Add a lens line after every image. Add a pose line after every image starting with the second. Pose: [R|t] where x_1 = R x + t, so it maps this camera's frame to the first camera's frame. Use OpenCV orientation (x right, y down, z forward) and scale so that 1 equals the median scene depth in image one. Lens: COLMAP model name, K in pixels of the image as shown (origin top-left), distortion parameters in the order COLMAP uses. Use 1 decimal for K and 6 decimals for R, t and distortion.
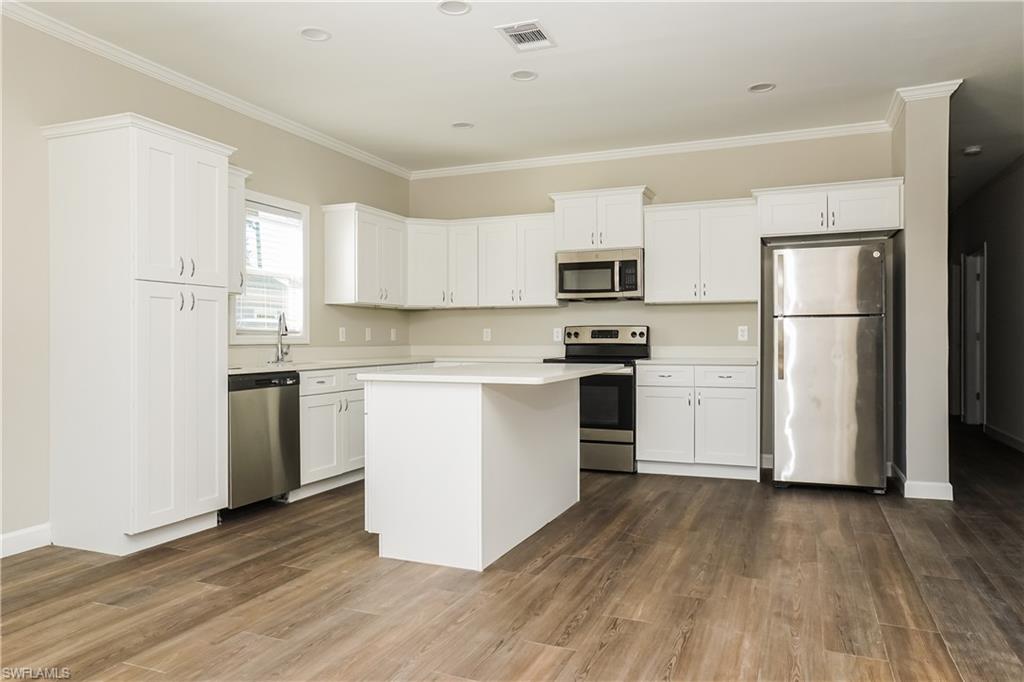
lens RADIAL K [[701.5, 0, 506.3], [0, 701.5, 337.3], [0, 0, 1]] dist [-0.065436, 0.085993]
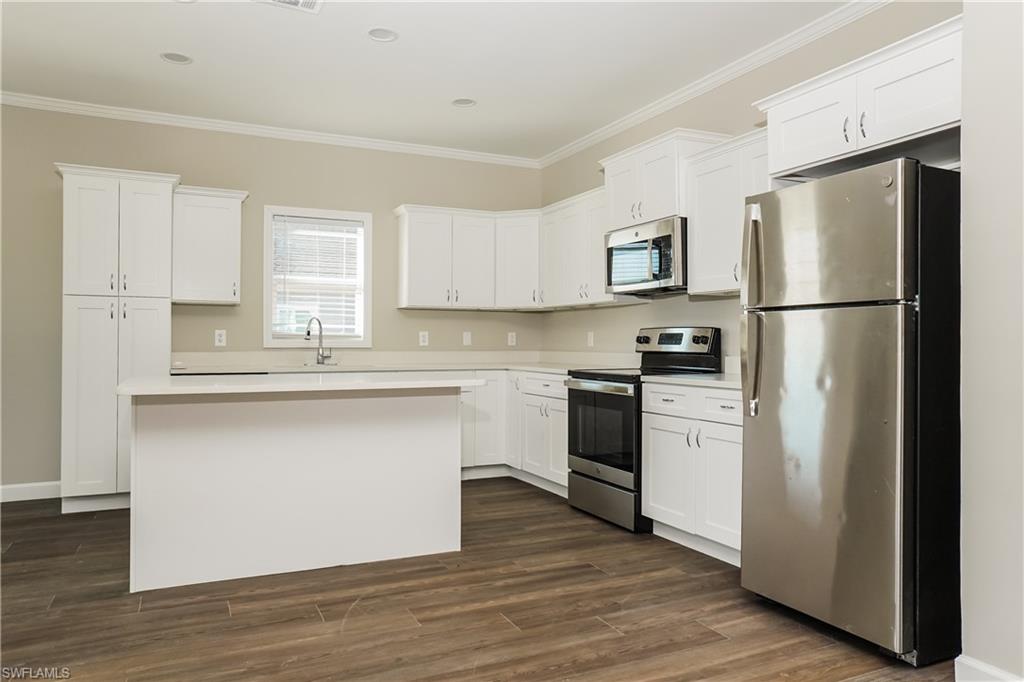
lens RADIAL K [[701.5, 0, 506.3], [0, 701.5, 337.3], [0, 0, 1]] dist [-0.065436, 0.085993]
pose [[0.740539, 0.000395, -0.672013, 0.583998], [-0.003139, 0.999991, -0.002871, -0.004105], [0.672006, 0.004236, 0.740534, 0.392673]]
